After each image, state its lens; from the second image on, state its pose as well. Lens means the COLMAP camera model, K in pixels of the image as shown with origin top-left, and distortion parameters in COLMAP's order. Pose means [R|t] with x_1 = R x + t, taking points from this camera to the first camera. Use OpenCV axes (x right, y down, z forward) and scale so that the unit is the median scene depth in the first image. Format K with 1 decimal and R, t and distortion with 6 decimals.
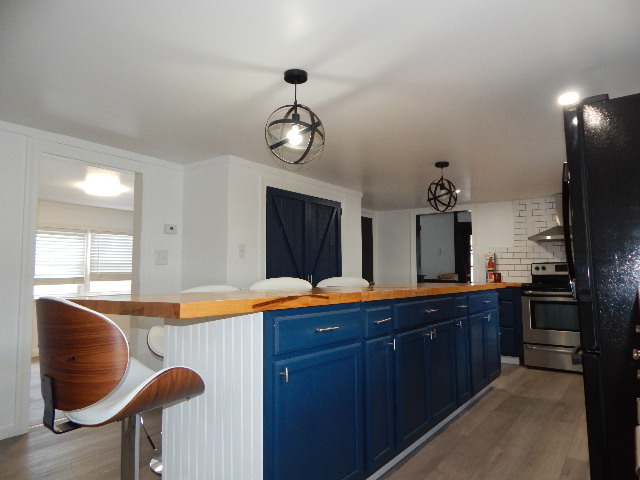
lens RADIAL K [[421.5, 0, 324.6], [0, 421.5, 238.6], [0, 0, 1]] dist [0.007531, -0.000911]
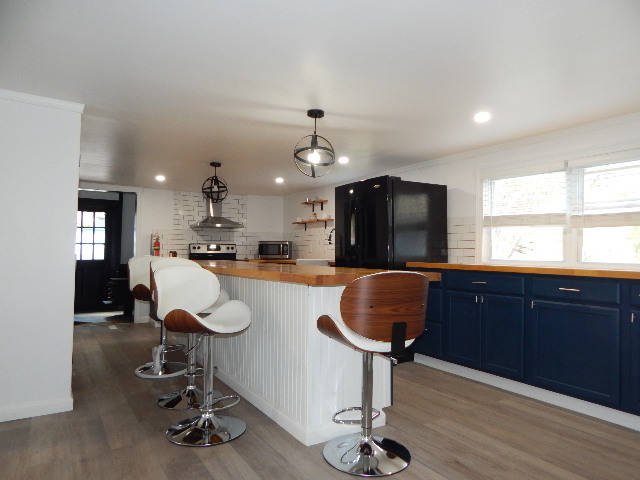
lens RADIAL K [[421.5, 0, 324.6], [0, 421.5, 238.6], [0, 0, 1]] dist [0.007531, -0.000911]
pose [[0.361485, 0.027499, 0.931972, -0.591213], [-0.080007, 0.996793, 0.001621, 0.009616], [-0.928939, -0.075151, 0.362526, 0.191581]]
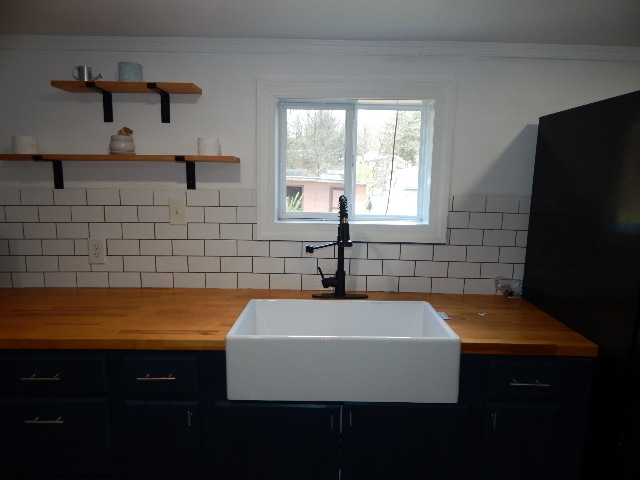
lens RADIAL K [[421.5, 0, 324.6], [0, 421.5, 238.6], [0, 0, 1]] dist [0.007531, -0.000911]
pose [[-0.581299, -0.111301, 0.806042, 0.259882], [-0.081275, 0.993589, 0.078584, -0.013089], [-0.809621, -0.019830, -0.586618, 0.815674]]
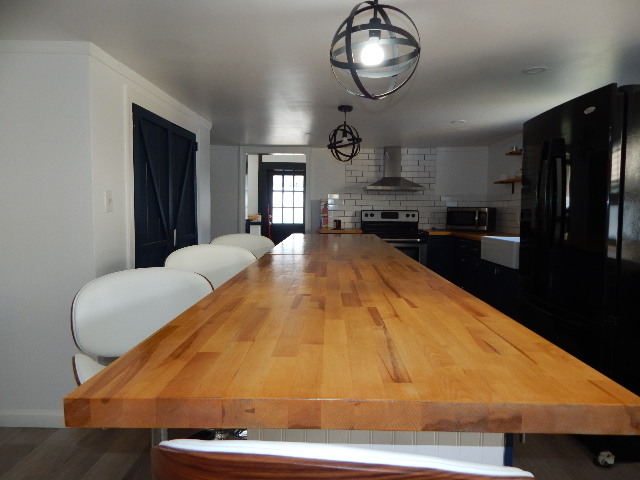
lens RADIAL K [[421.5, 0, 324.6], [0, 421.5, 238.6], [0, 0, 1]] dist [0.007531, -0.000911]
pose [[0.815283, -0.034875, 0.578011, -0.230994], [-0.058987, 0.987990, 0.142814, -0.019764], [-0.576050, -0.150529, 0.803434, 0.201490]]
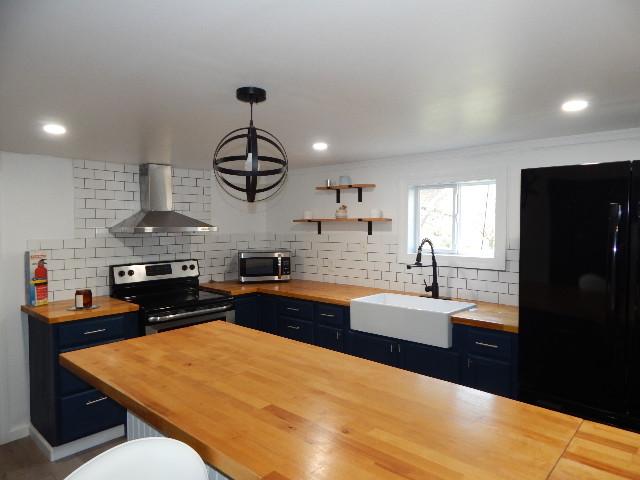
lens RADIAL K [[421.5, 0, 324.6], [0, 421.5, 238.6], [0, 0, 1]] dist [0.007531, -0.000911]
pose [[0.100949, -0.039735, 0.994098, -0.121919], [-0.078180, 0.995795, 0.047742, -0.042383], [-0.991815, -0.082538, 0.097418, 0.687804]]
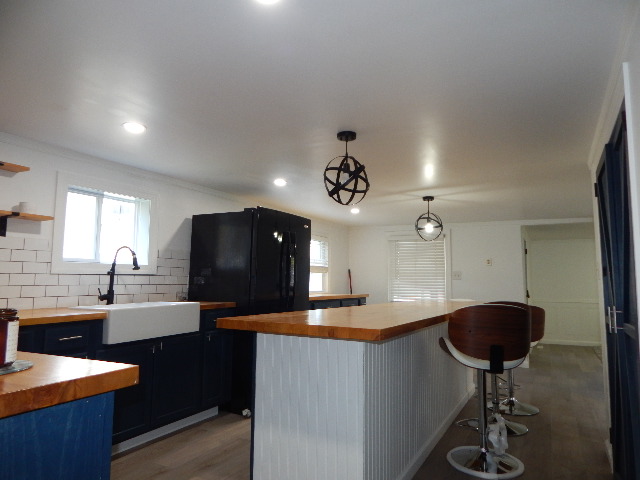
lens RADIAL K [[430.3, 0, 320.0], [0, 430.3, 240.0], [0, 0, 1]] dist [0.000252, -0.000634]
pose [[-0.991168, -0.010867, -0.132166, 0.326897], [0.012096, 0.985073, -0.171712, 0.089865], [0.132059, -0.171794, -0.976241, 1.294998]]
